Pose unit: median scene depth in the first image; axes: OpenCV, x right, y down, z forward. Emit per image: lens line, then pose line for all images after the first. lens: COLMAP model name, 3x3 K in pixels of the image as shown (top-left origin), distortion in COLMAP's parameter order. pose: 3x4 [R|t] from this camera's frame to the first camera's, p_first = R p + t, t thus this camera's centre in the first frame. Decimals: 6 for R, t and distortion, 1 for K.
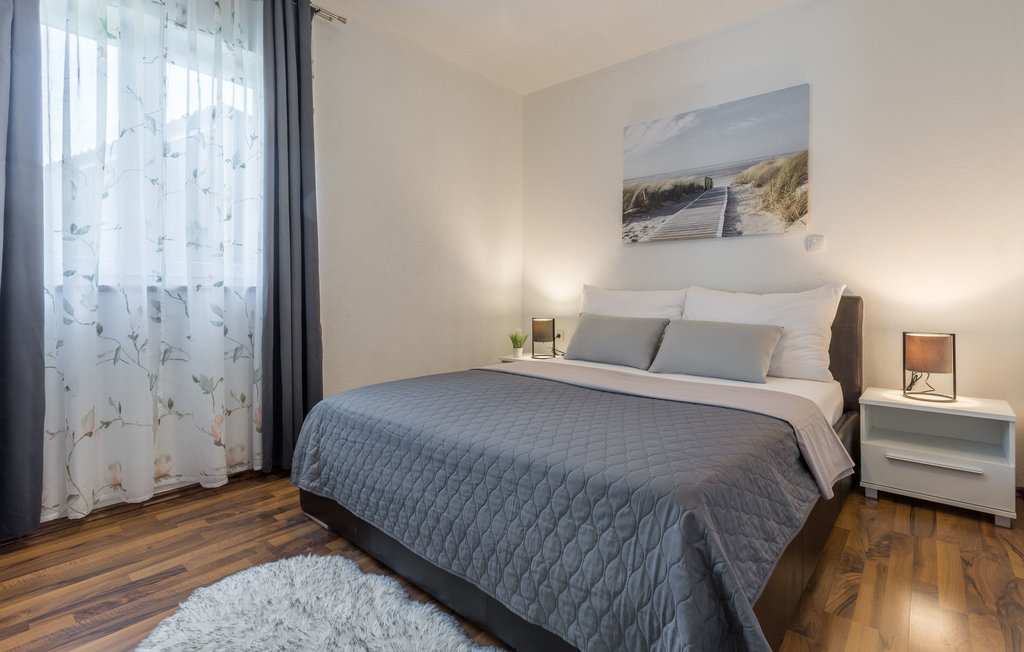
lens RADIAL K [[456.3, 0, 540.2], [0, 456.3, 295.7], [0, 0, 1]] dist [0.003919, -0.002783]
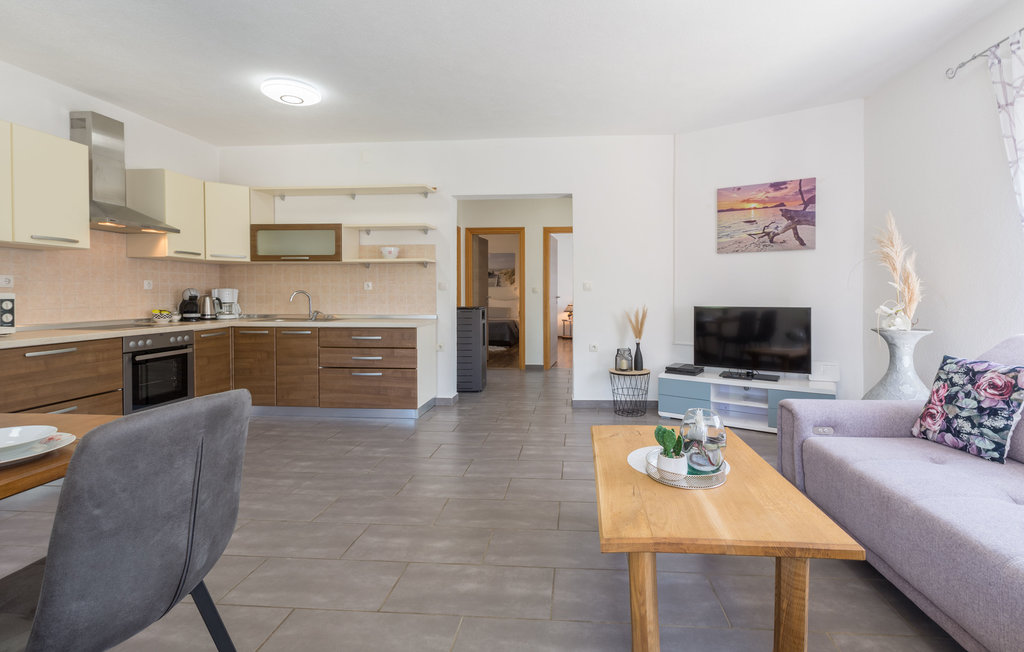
lens RADIAL K [[456.3, 0, 540.3], [0, 456.3, 300.0], [0, 0, 1]] dist [0.003919, -0.002783]
pose [[0.811884, 0.002466, 0.583813, -1.799147], [-0.012792, 0.999826, 0.013566, -0.071729], [-0.583678, -0.018483, 0.811775, -2.747727]]
